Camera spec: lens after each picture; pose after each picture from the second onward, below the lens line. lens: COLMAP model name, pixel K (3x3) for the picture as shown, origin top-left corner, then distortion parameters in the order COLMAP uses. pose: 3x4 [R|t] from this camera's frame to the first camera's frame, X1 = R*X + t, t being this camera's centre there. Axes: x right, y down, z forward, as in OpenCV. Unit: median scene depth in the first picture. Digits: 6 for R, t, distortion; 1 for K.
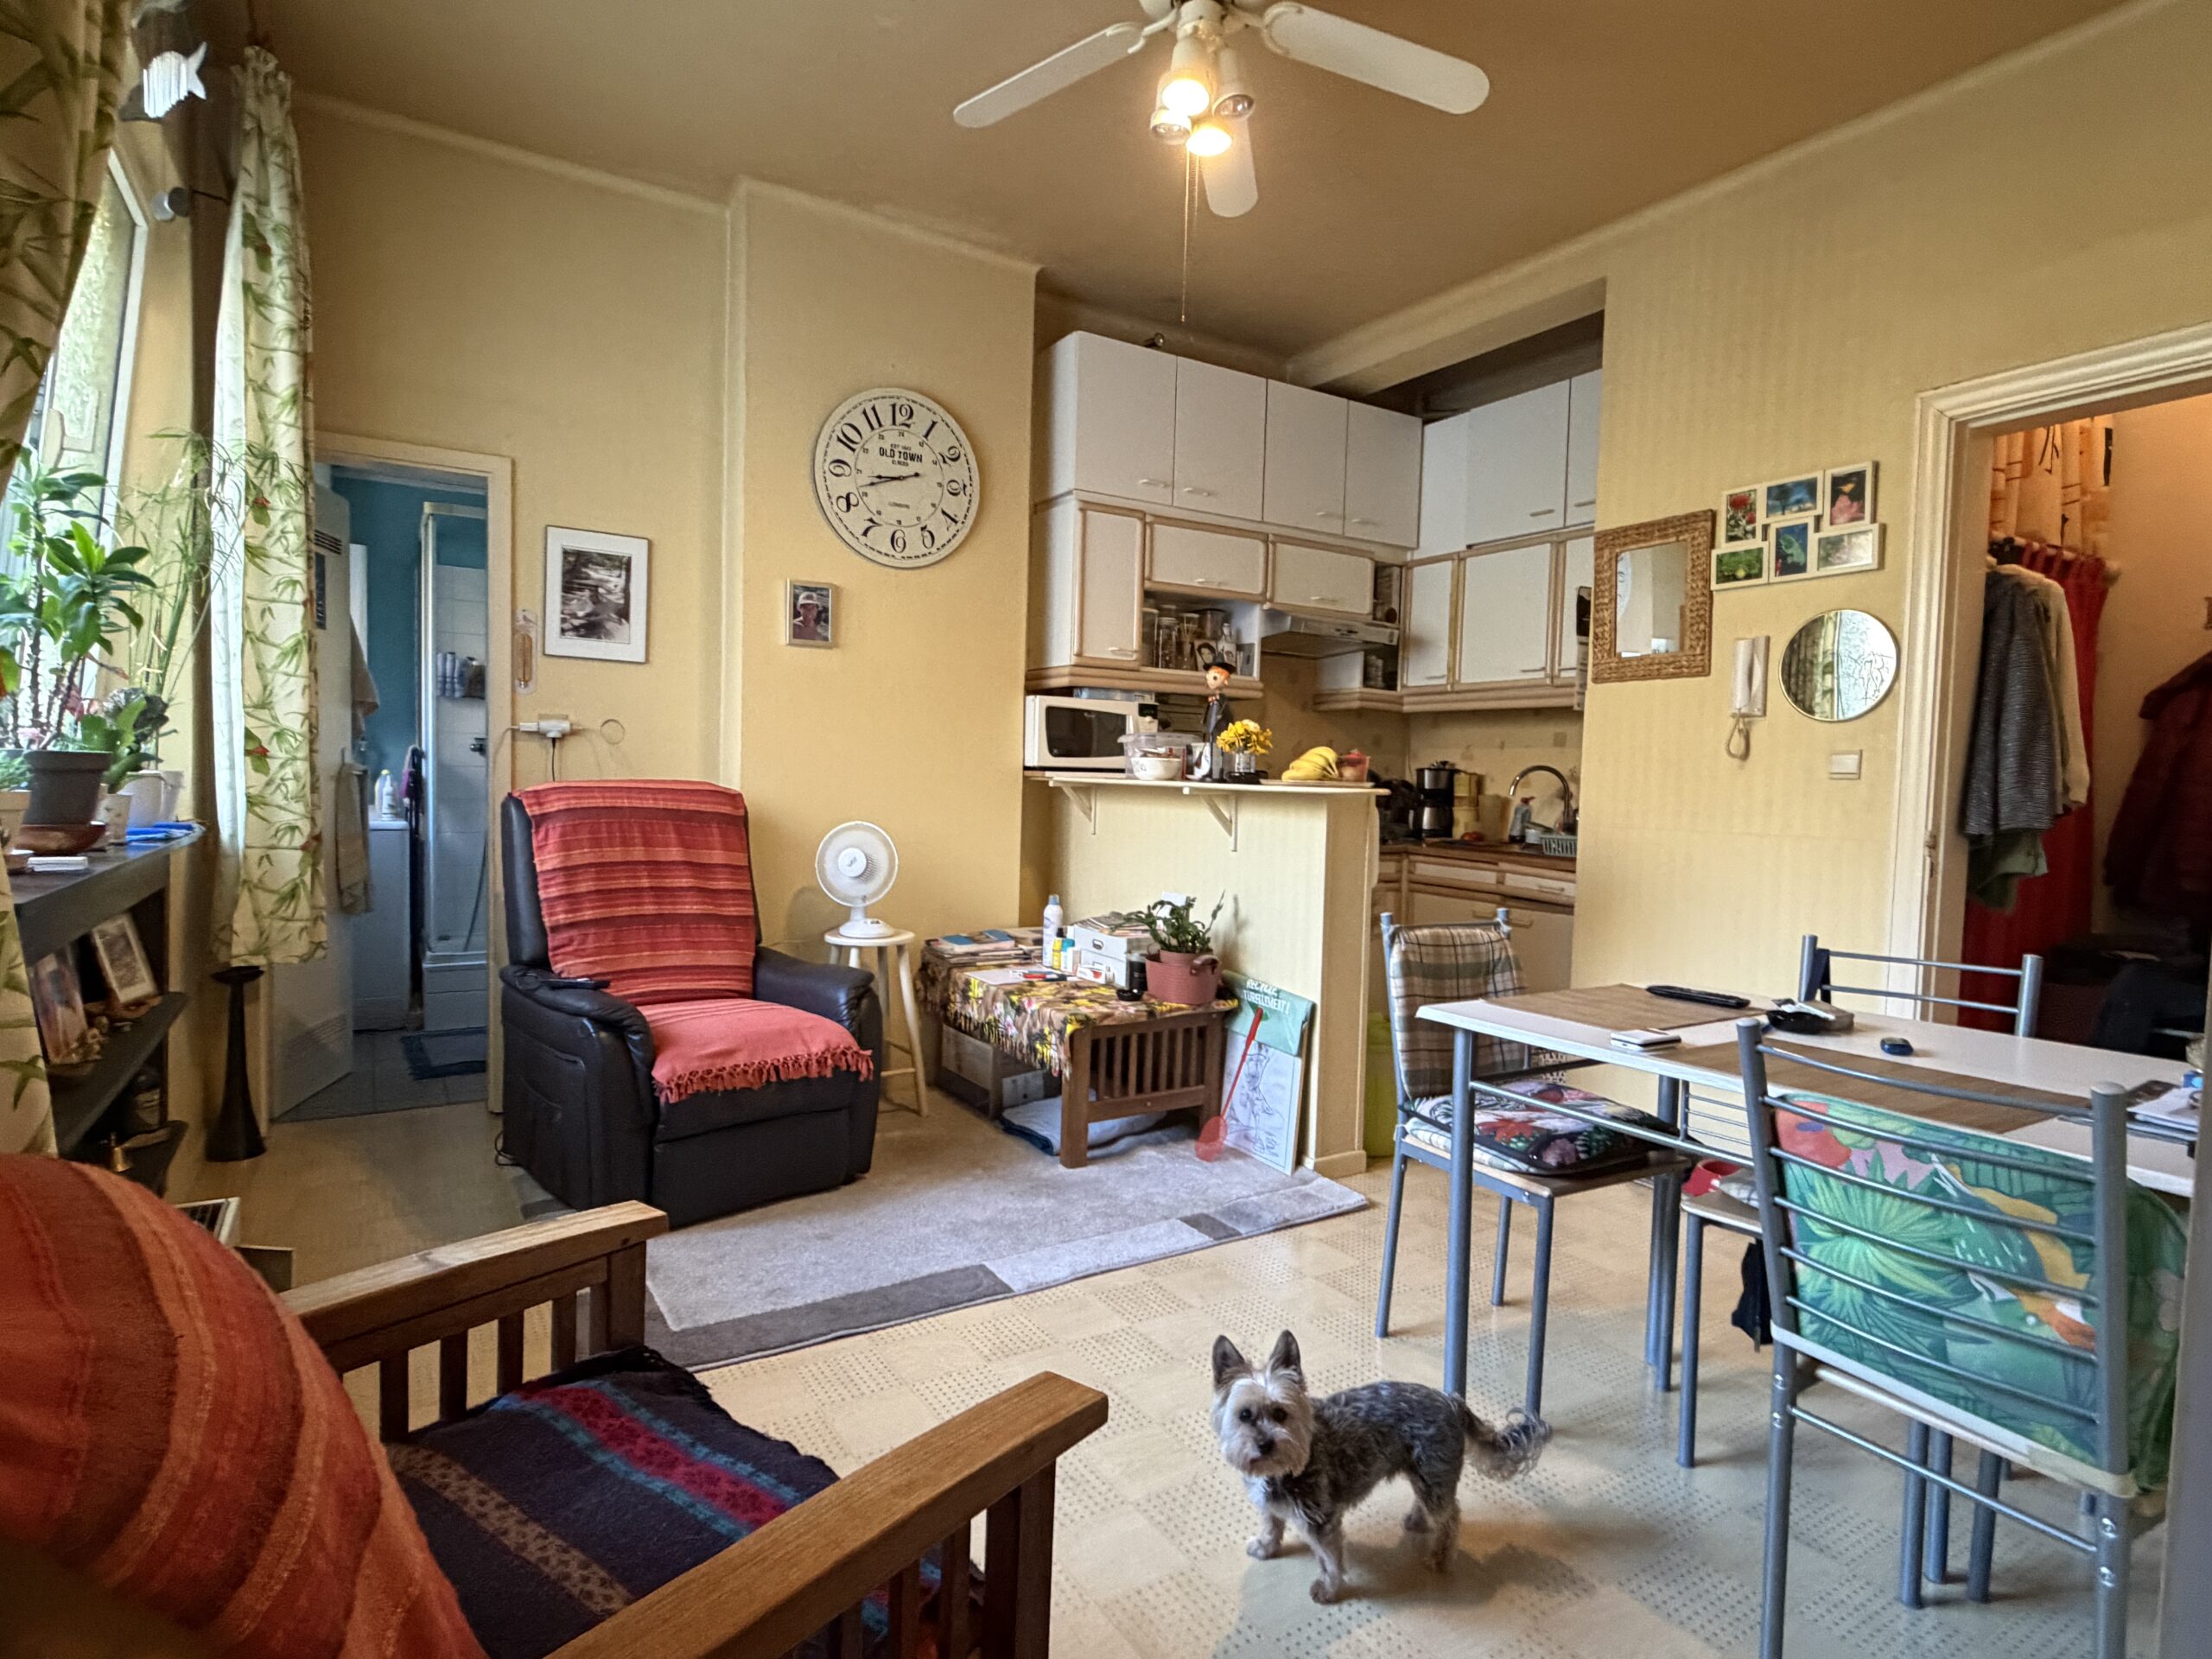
lens RADIAL K [[1170.4, 0, 1098.5], [0, 1170.4, 834.0], [0, 0, 1]] dist [-0.000798, 0.001174]
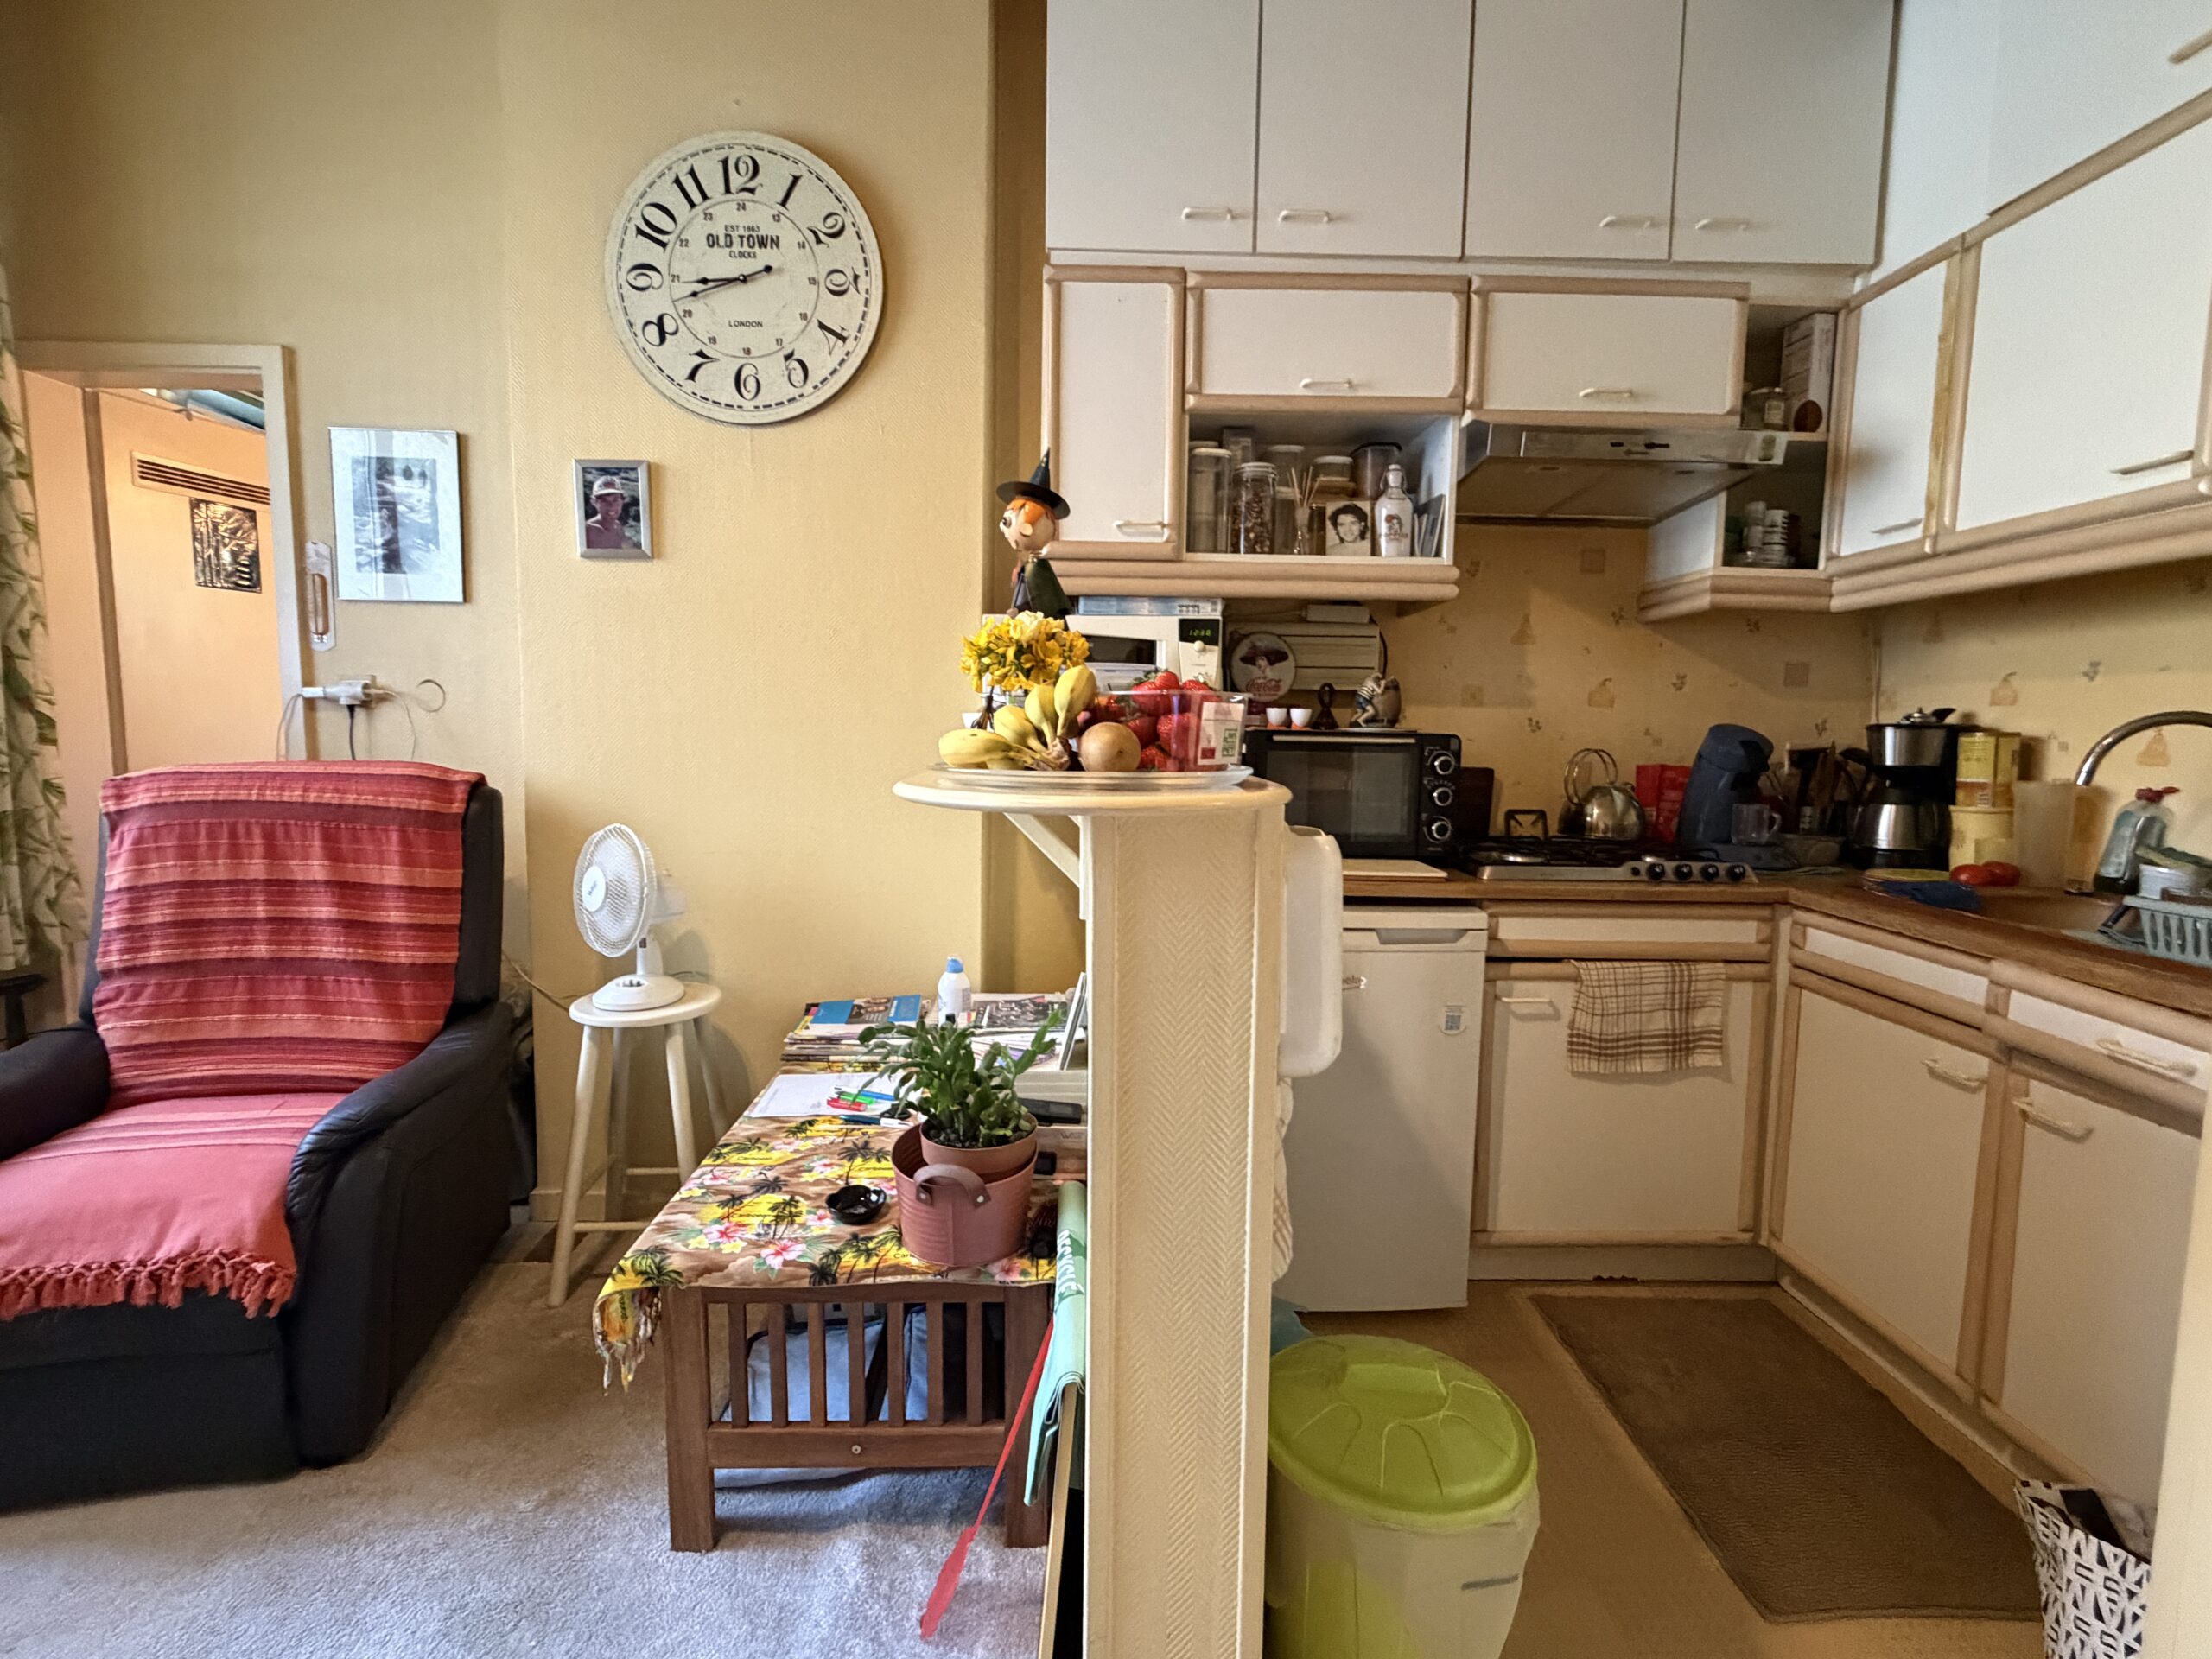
lens RADIAL K [[1040.3, 0, 1097.2], [0, 1040.3, 825.6], [0, 0, 1]] dist [0.002391, -0.000848]
pose [[0.859516, 0.031397, -0.510144, 0.285933], [-0.015510, 0.999254, 0.035367, -0.031361], [0.510874, -0.022486, 0.859361, 0.596911]]
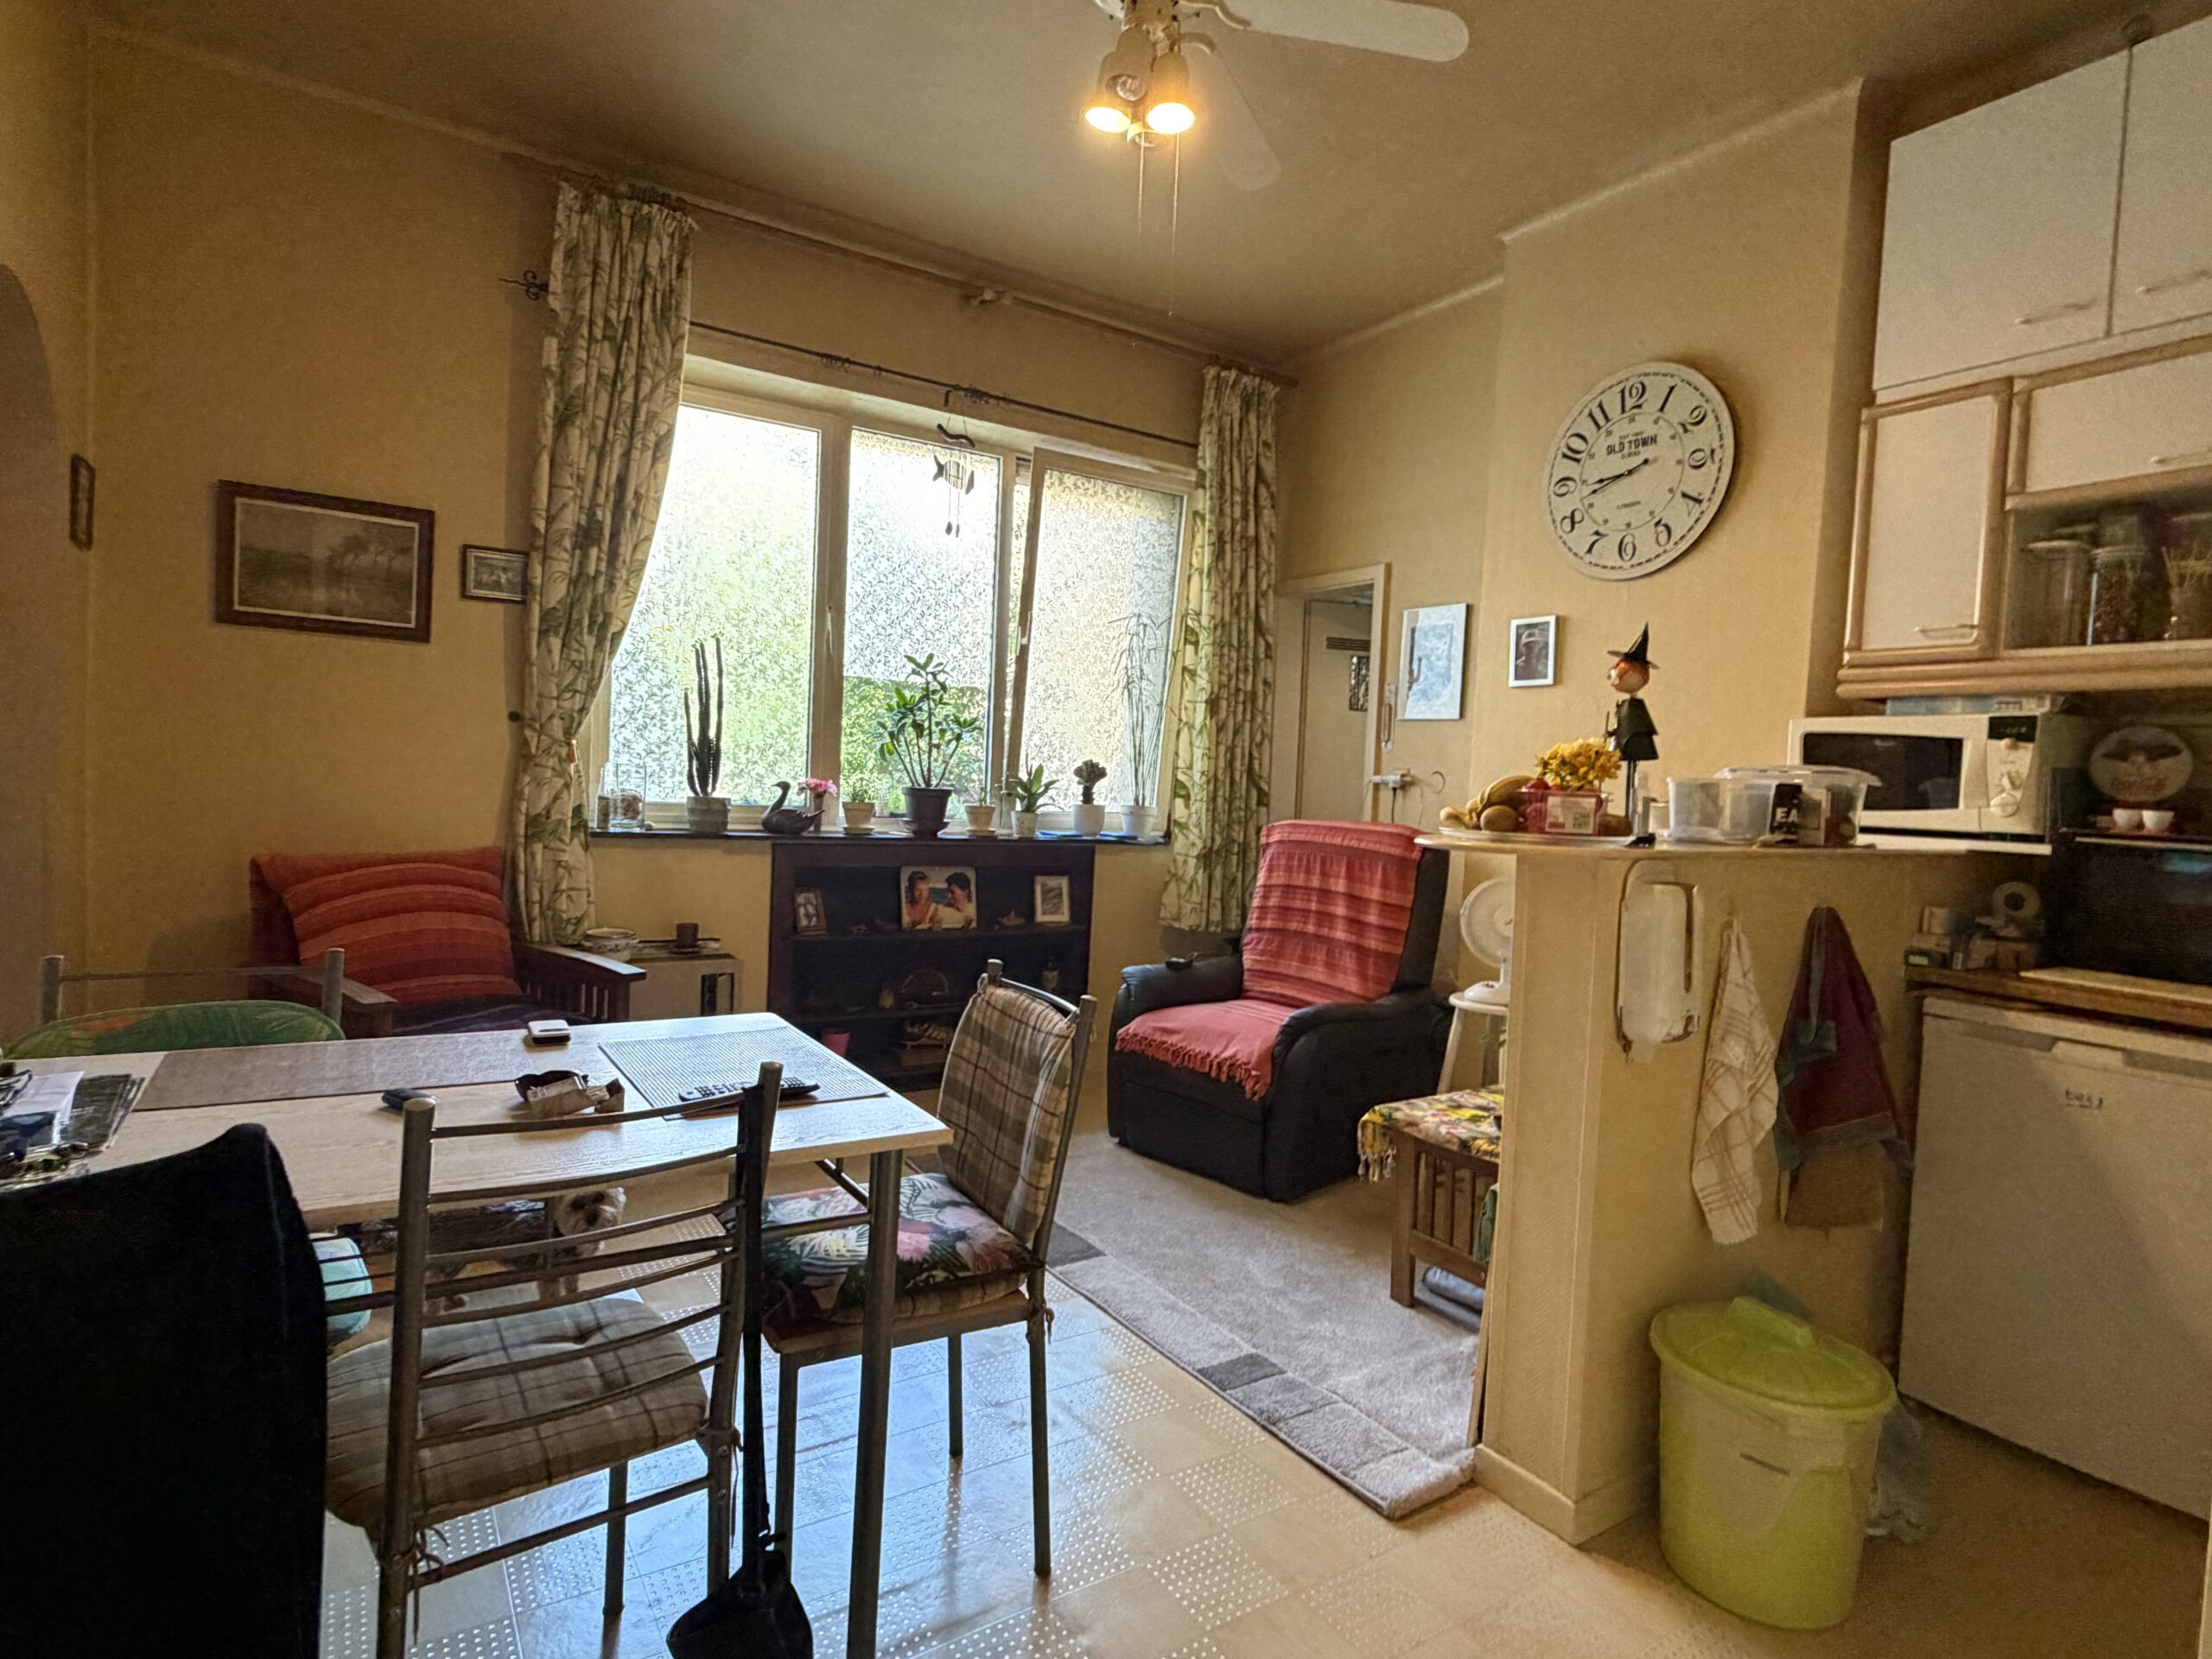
lens RADIAL K [[1170.4, 0, 1102.6], [0, 1170.4, 831.5], [0, 0, 1]] dist [-0.000798, 0.001174]
pose [[0.014940, 0.019810, -0.999692, 0.651885], [-0.094399, 0.995366, 0.018313, -0.028913], [0.995422, 0.094097, 0.016741, 0.625219]]
